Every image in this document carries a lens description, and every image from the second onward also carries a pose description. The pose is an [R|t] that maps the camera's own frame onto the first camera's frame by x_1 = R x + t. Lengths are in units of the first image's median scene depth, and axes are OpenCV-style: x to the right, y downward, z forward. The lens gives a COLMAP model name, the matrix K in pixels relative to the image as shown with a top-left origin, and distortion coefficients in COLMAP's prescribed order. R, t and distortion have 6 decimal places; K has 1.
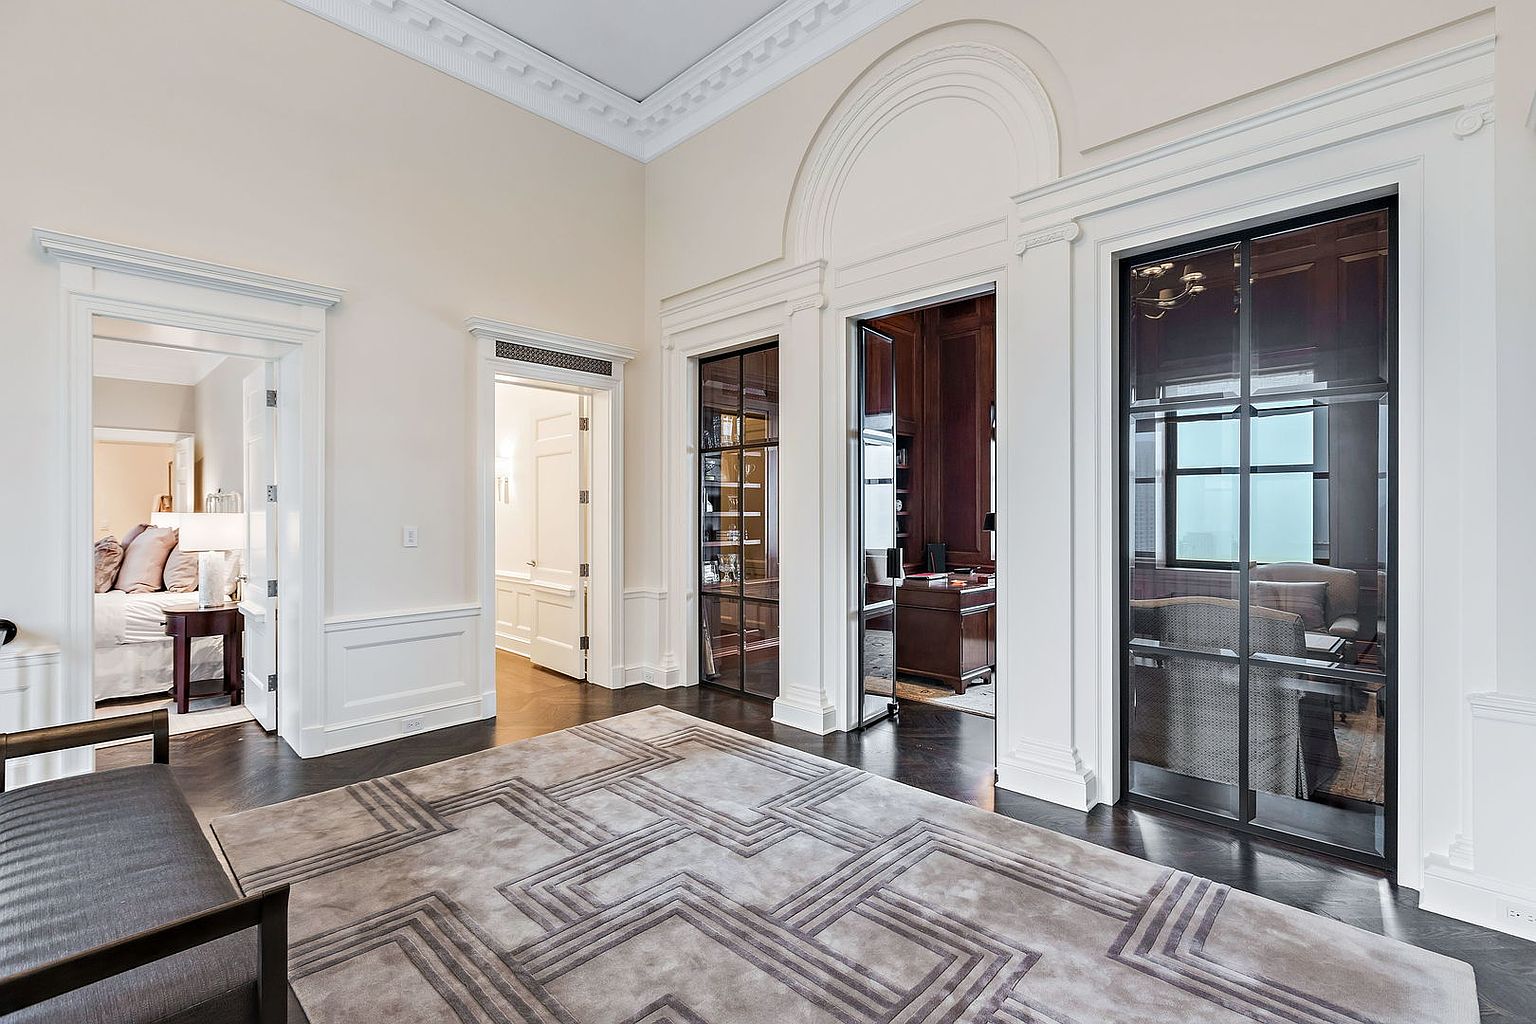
lens RADIAL K [[690.2, 0, 774.1], [0, 690.2, 509.2], [0, 0, 1]] dist [-0.003934, -0.000262]
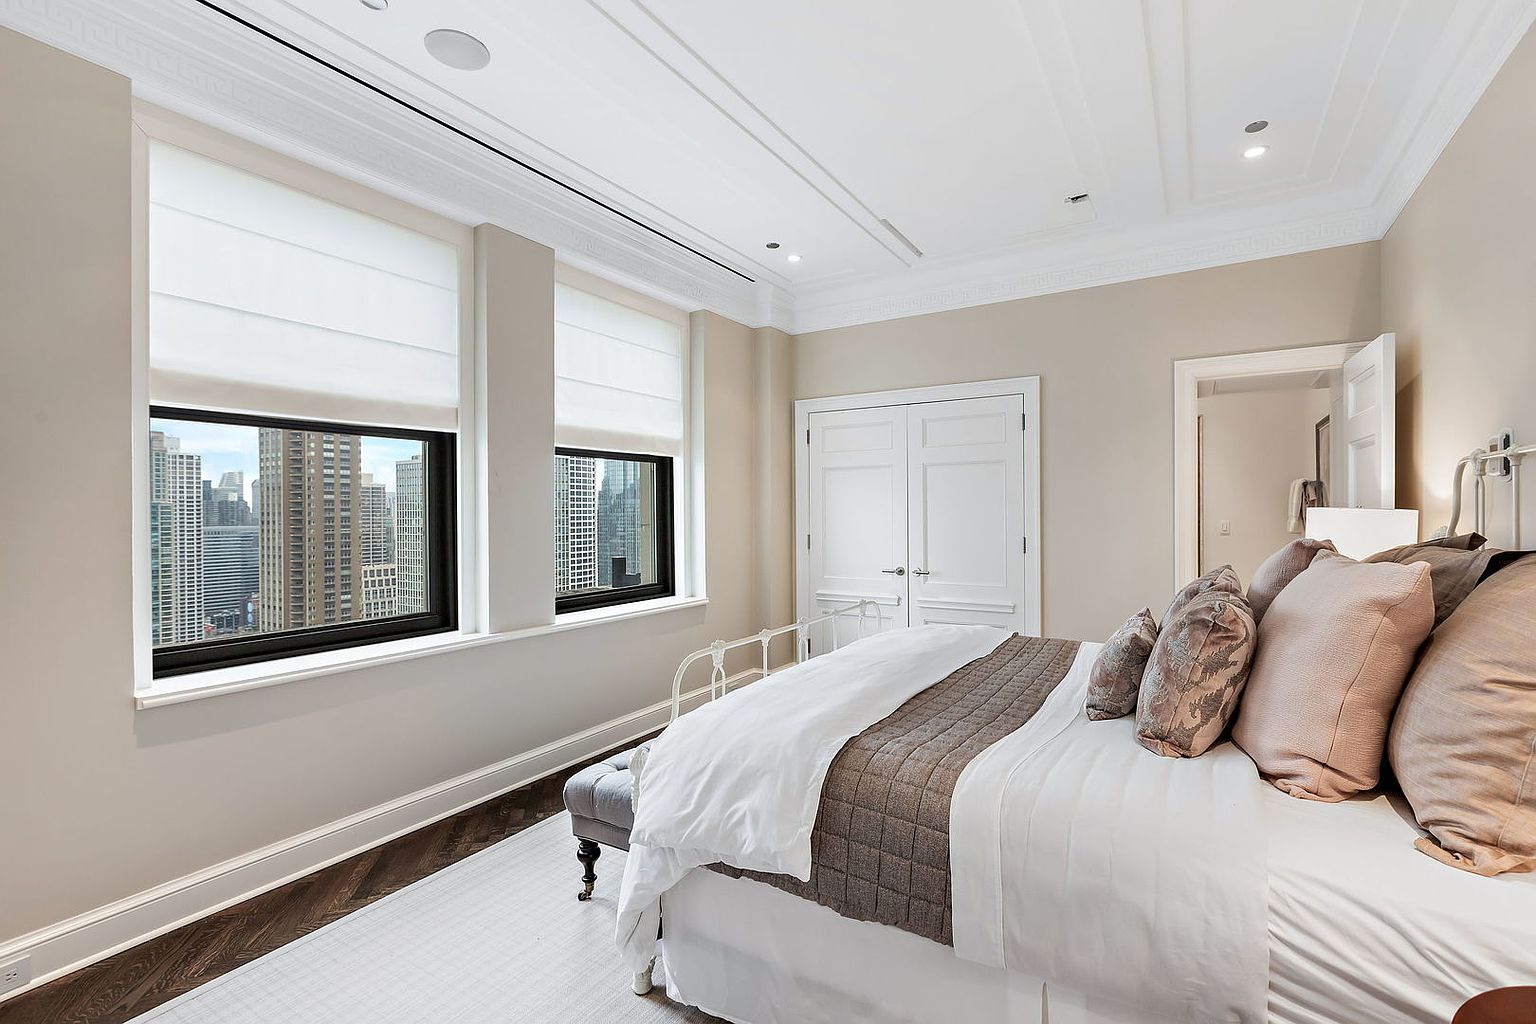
lens RADIAL K [[690.2, 0, 773.0], [0, 690.2, 511.8], [0, 0, 1]] dist [-0.003934, -0.000262]
pose [[0.206447, 0.000784, -0.978458, -0.683234], [0.009272, 0.999953, 0.002758, 0.003721], [0.978414, -0.009642, 0.206430, 0.719258]]
